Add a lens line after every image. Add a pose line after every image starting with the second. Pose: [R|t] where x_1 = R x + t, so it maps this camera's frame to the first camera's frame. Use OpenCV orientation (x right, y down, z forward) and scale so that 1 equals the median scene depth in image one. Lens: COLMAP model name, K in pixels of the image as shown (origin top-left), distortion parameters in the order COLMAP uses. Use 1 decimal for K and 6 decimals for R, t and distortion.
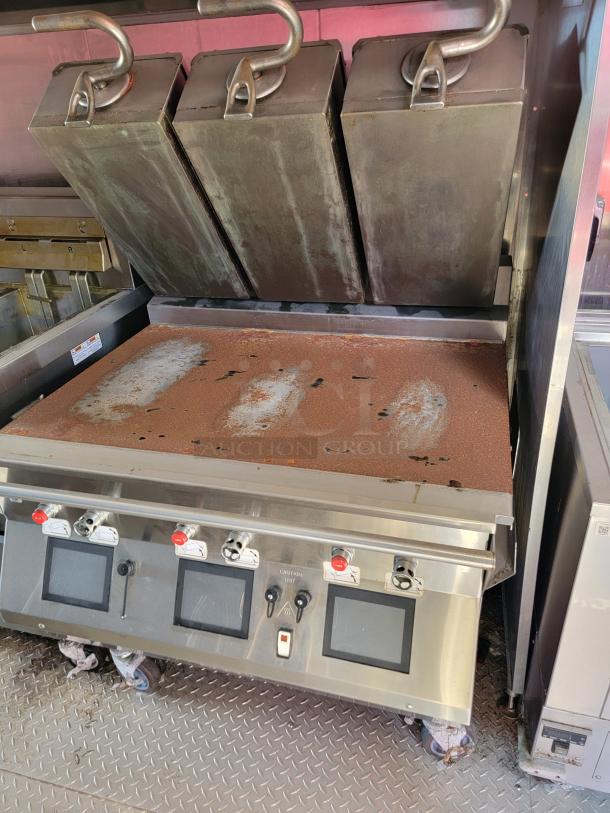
lens RADIAL K [[567.7, 0, 305.0], [0, 567.7, 420.6], [0, 0, 1]] dist [0.082466, -0.071950]
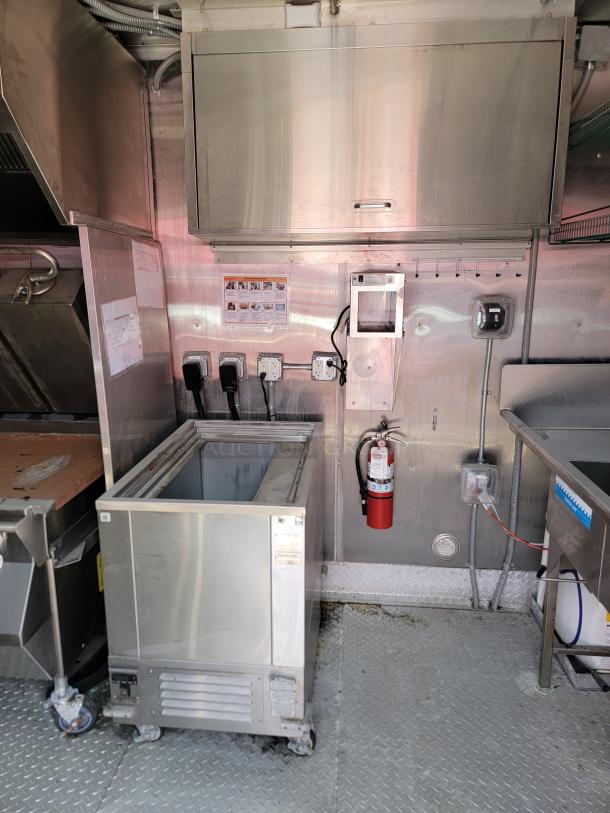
lens RADIAL K [[567.7, 0, 300.2], [0, 567.7, 405.7], [0, 0, 1]] dist [0.082466, -0.071950]
pose [[0.985123, 0.010339, 0.171538, 0.501074], [0.039309, 0.958168, -0.283495, 0.239820], [-0.167293, 0.286020, 0.943507, -0.567048]]
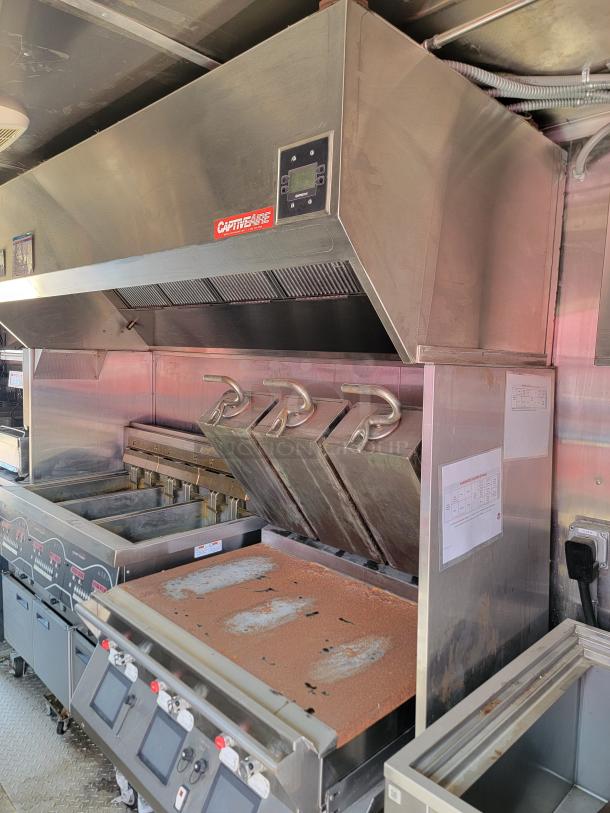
lens RADIAL K [[567.7, 0, 299.0], [0, 567.7, 406.8], [0, 0, 1]] dist [0.082466, -0.071950]
pose [[0.860206, 0.116511, -0.496459, 0.528882], [-0.307479, 0.895172, -0.322682, -0.051926], [0.406820, 0.430224, 0.805857, -0.254293]]
